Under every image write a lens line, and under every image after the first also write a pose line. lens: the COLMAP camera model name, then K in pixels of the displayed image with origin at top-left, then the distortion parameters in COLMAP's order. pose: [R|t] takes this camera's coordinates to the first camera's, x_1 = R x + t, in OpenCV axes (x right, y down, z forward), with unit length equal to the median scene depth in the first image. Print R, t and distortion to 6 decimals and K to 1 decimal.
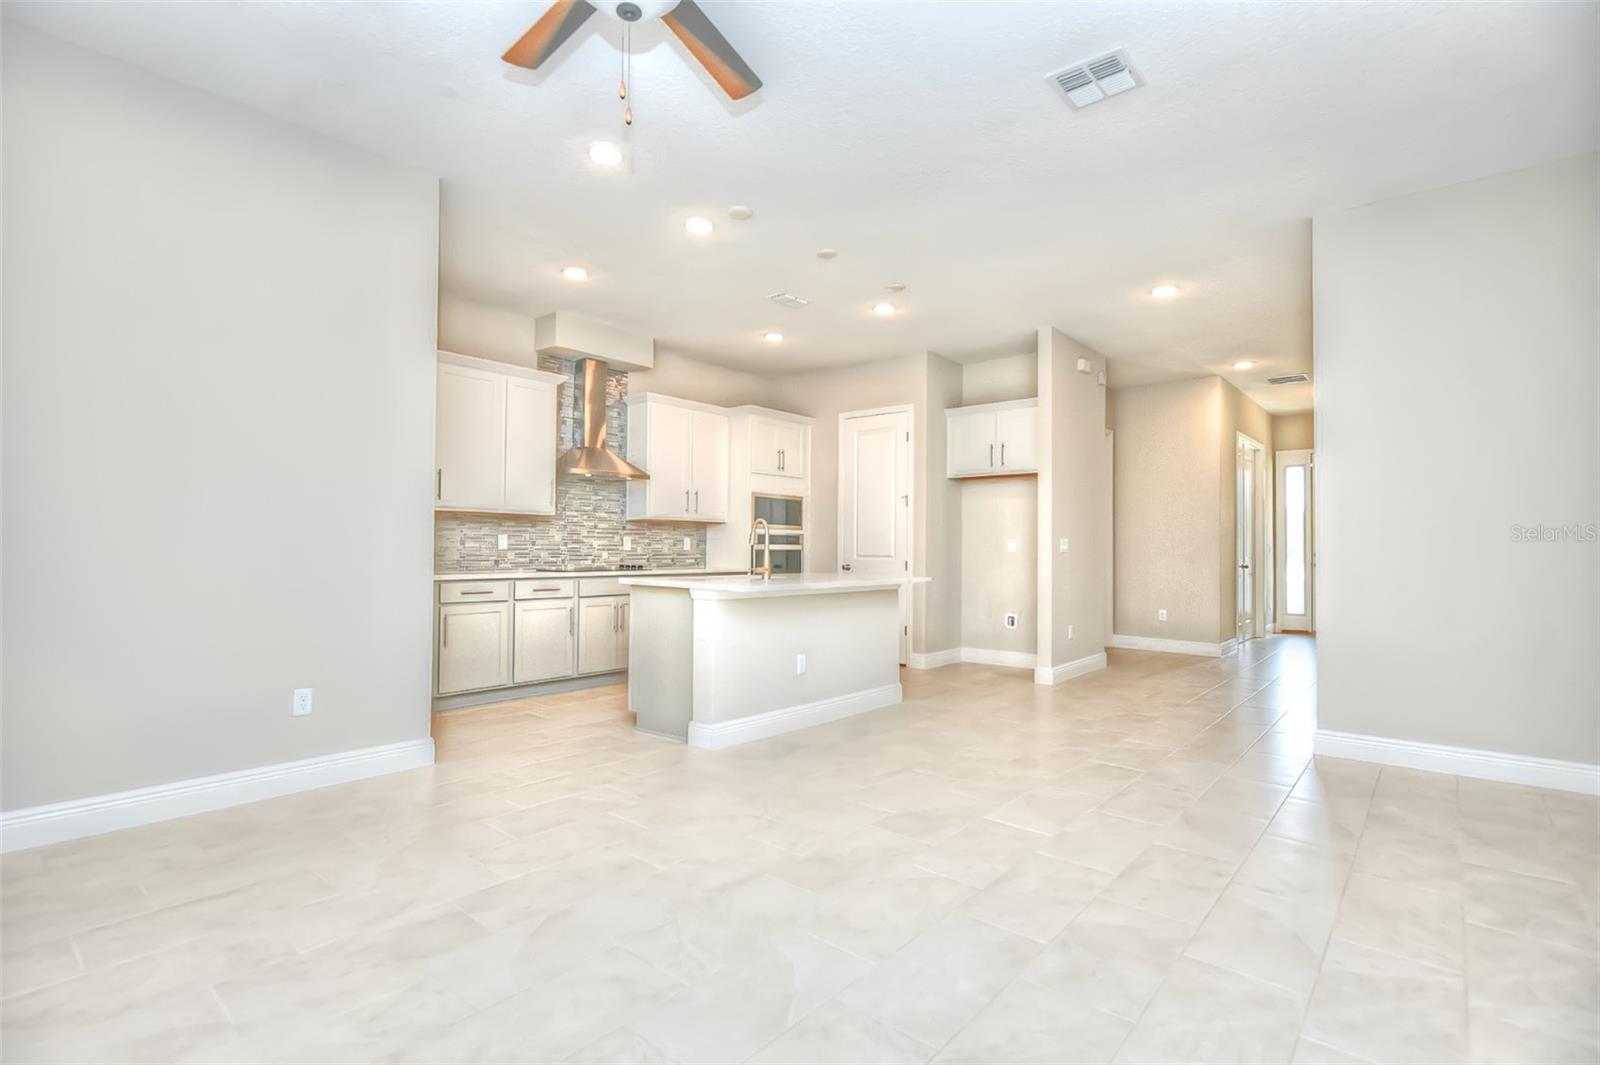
lens RADIAL K [[727.5, 0, 800.0], [0, 727.5, 532.5], [0, 0, 1]] dist [-0.004219, -0.000991]
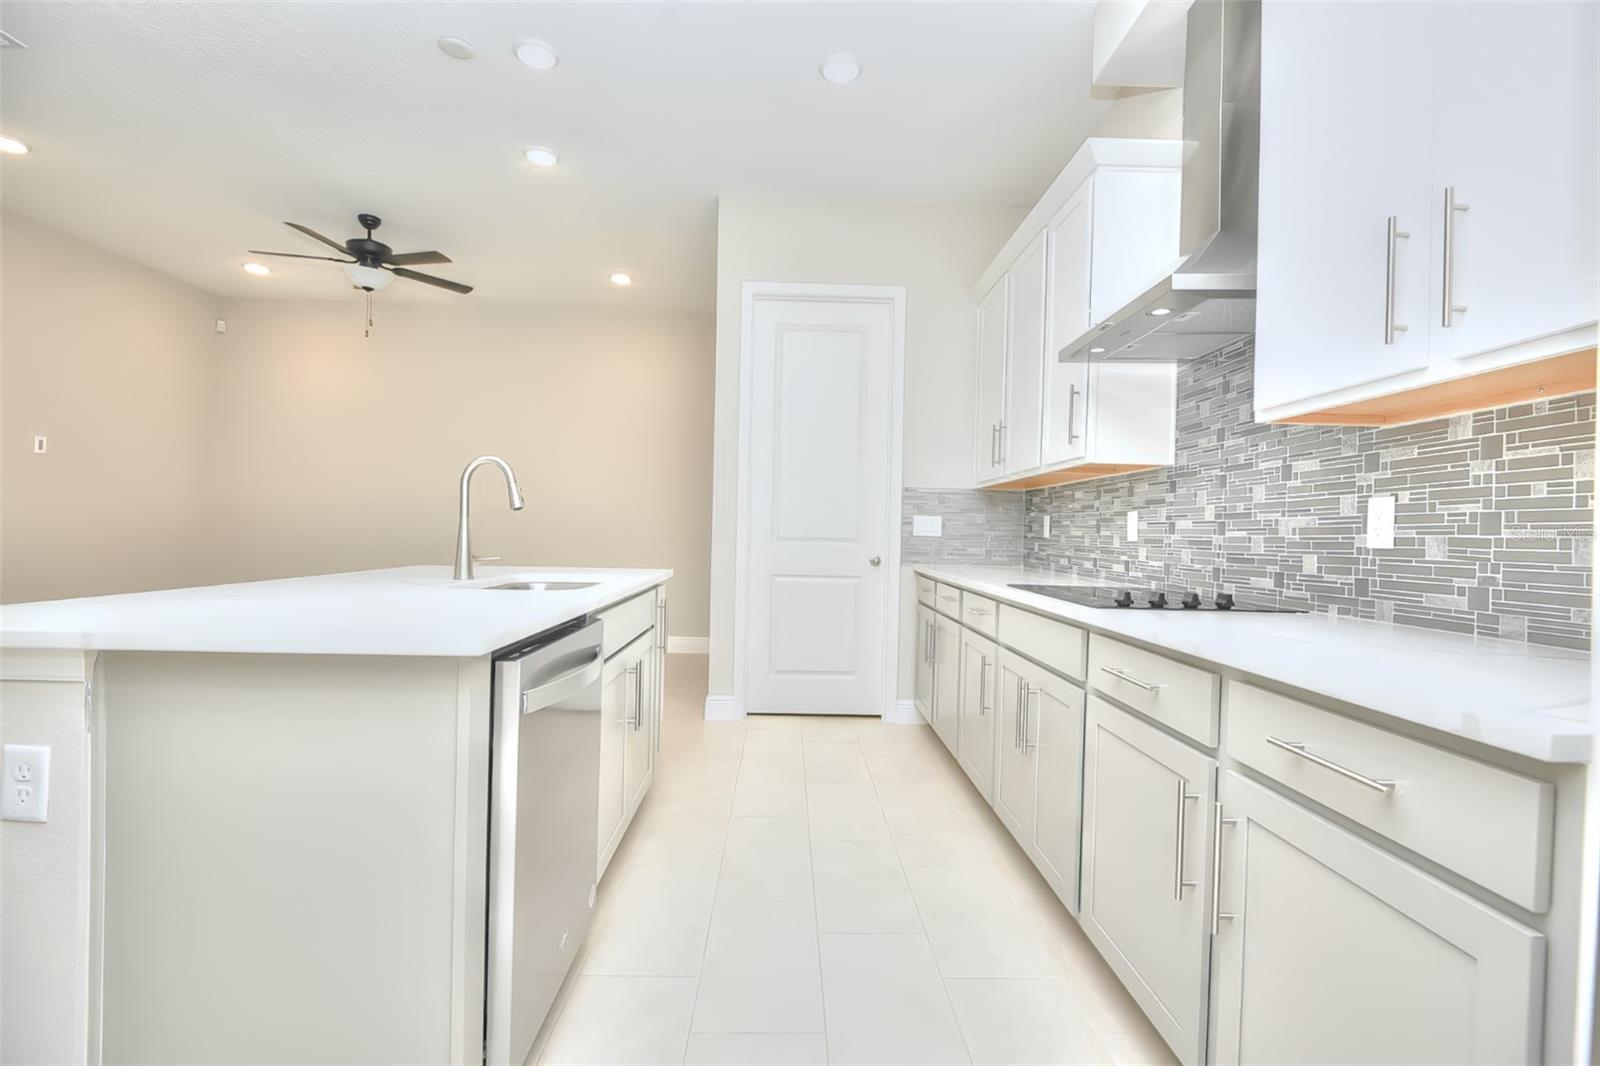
lens RADIAL K [[727.5, 0, 800.0], [0, 727.5, 533.0], [0, 0, 1]] dist [-0.004219, -0.000991]
pose [[-0.731088, -0.026617, -0.681764, 0.082014], [-0.017253, 0.999640, -0.020527, 0.028860], [0.682065, -0.003244, -0.731284, 1.102125]]
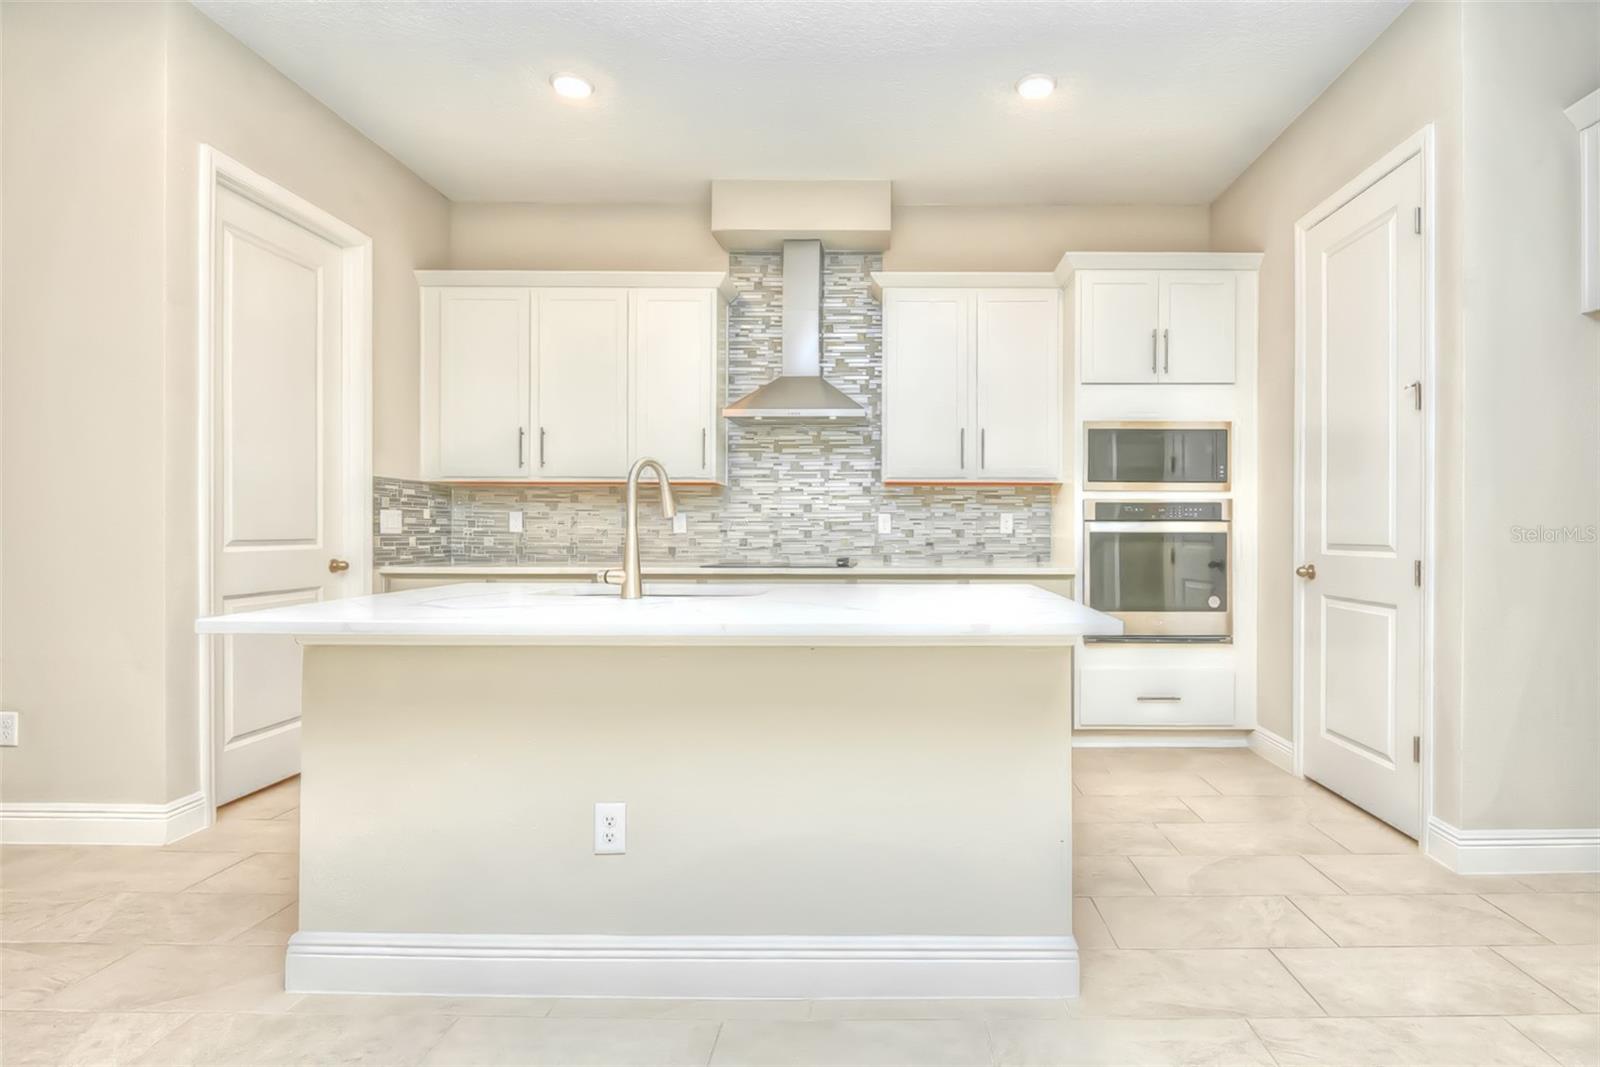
lens RADIAL K [[776.6, 0, 887.3], [0, 776.6, 530.4], [0, 0, 1]] dist [-0.002162, -0.000309]
pose [[0.670105, -0.008471, -0.742218, 0.276053], [0.018394, 0.999817, 0.005196, 0.018414], [0.742039, -0.017134, 0.670138, 0.579675]]
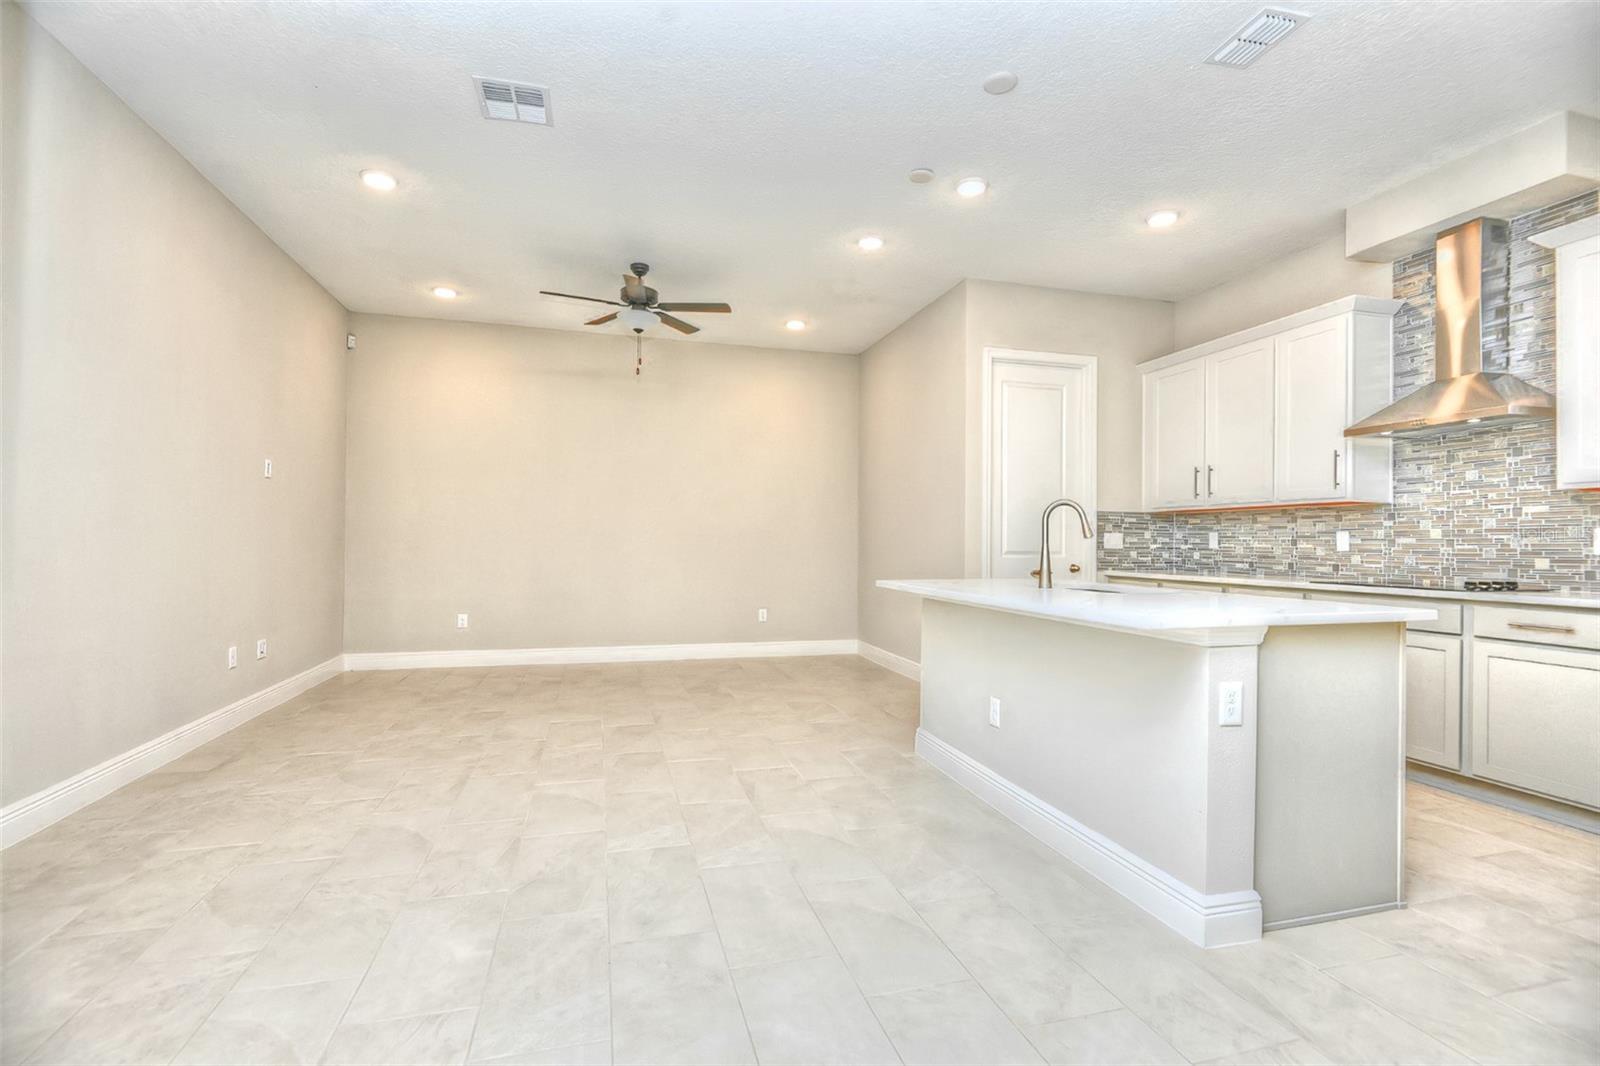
lens RADIAL K [[727.5, 0, 800.0], [0, 727.5, 533.0], [0, 0, 1]] dist [-0.004219, -0.000991]
pose [[-0.541357, -0.026016, -0.840390, 0.473822], [0.002431, 0.999469, -0.032506, 0.025185], [0.840789, -0.019640, -0.541006, 0.854268]]
